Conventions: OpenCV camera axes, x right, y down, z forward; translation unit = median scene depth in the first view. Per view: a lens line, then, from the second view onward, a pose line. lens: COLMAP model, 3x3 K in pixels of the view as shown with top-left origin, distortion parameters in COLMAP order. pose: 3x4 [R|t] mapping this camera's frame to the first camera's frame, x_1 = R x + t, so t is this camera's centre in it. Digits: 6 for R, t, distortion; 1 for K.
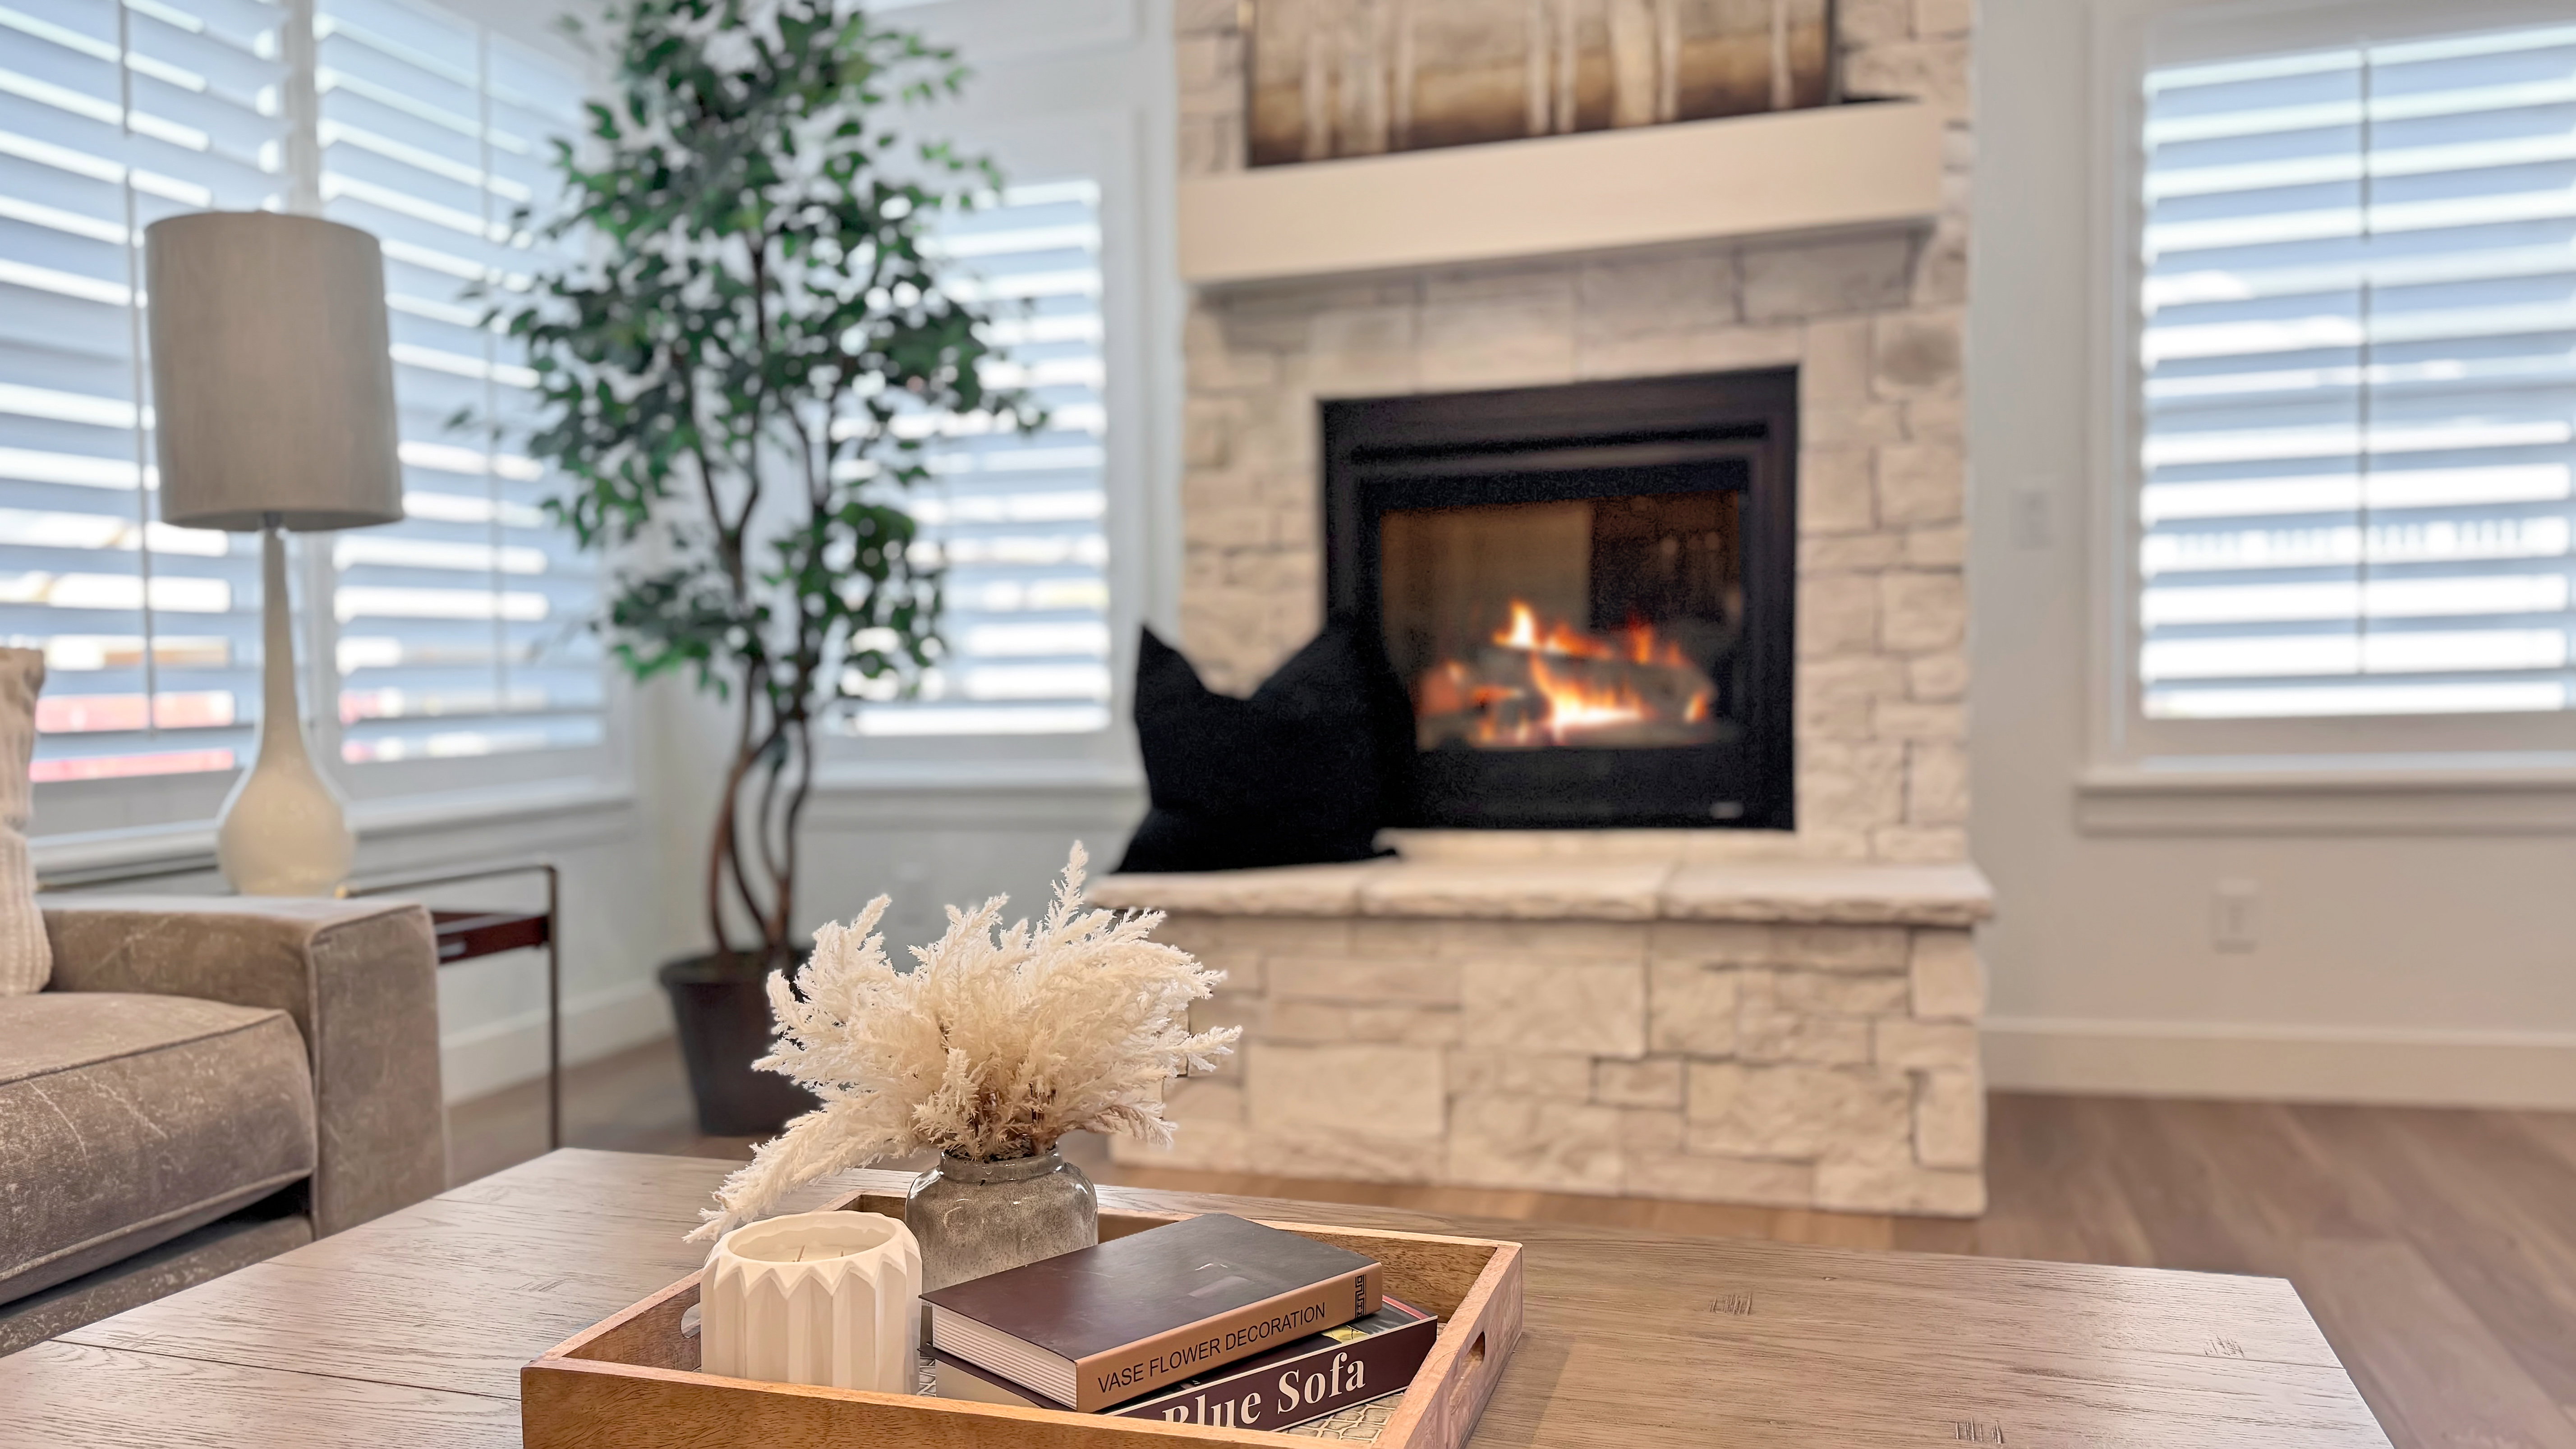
lens RADIAL K [[1845.8, 0, 1250.9], [0, 1845.8, 806.4], [0, 0, 1]] dist [0.039388, -0.004849]
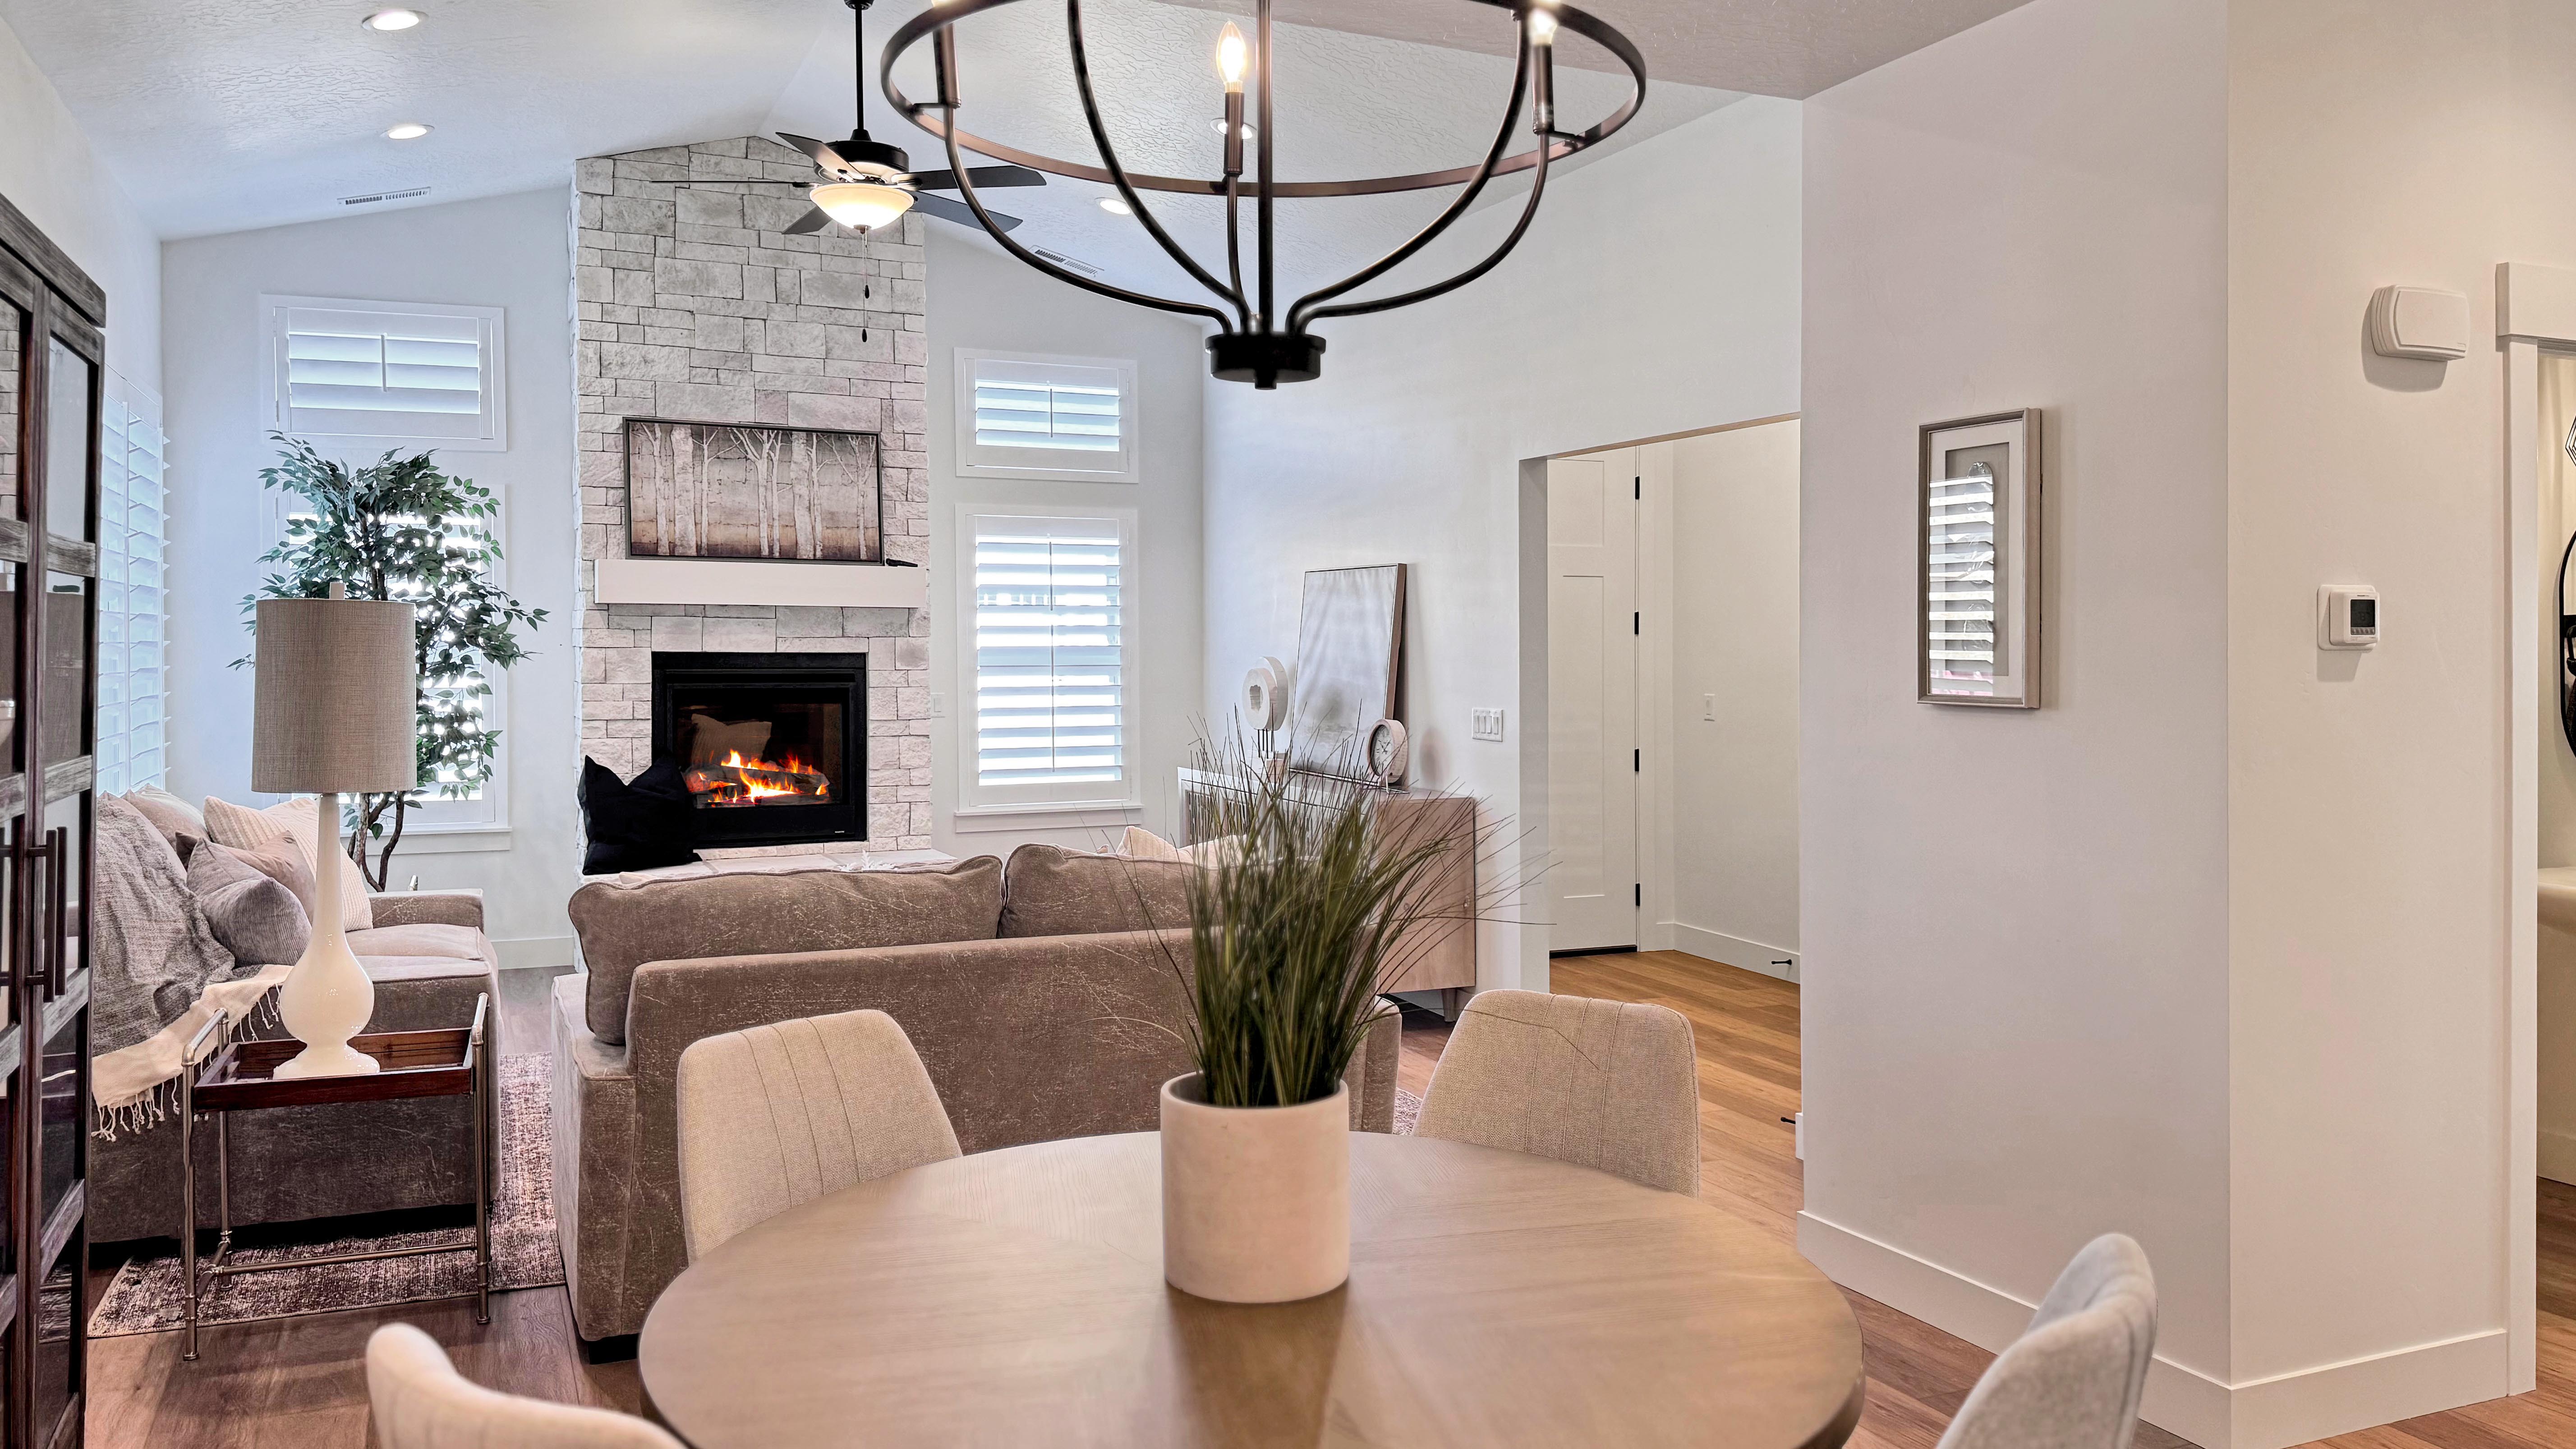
lens RADIAL K [[1845.8, 0, 1289.6], [0, 1845.8, 713.9], [0, 0, 1]] dist [0.039388, -0.004849]
pose [[0.769929, 0.004261, 0.638115, -0.824243], [0.037005, 0.997997, -0.051314, -0.006462], [-0.637055, 0.063122, 0.768229, -1.228849]]
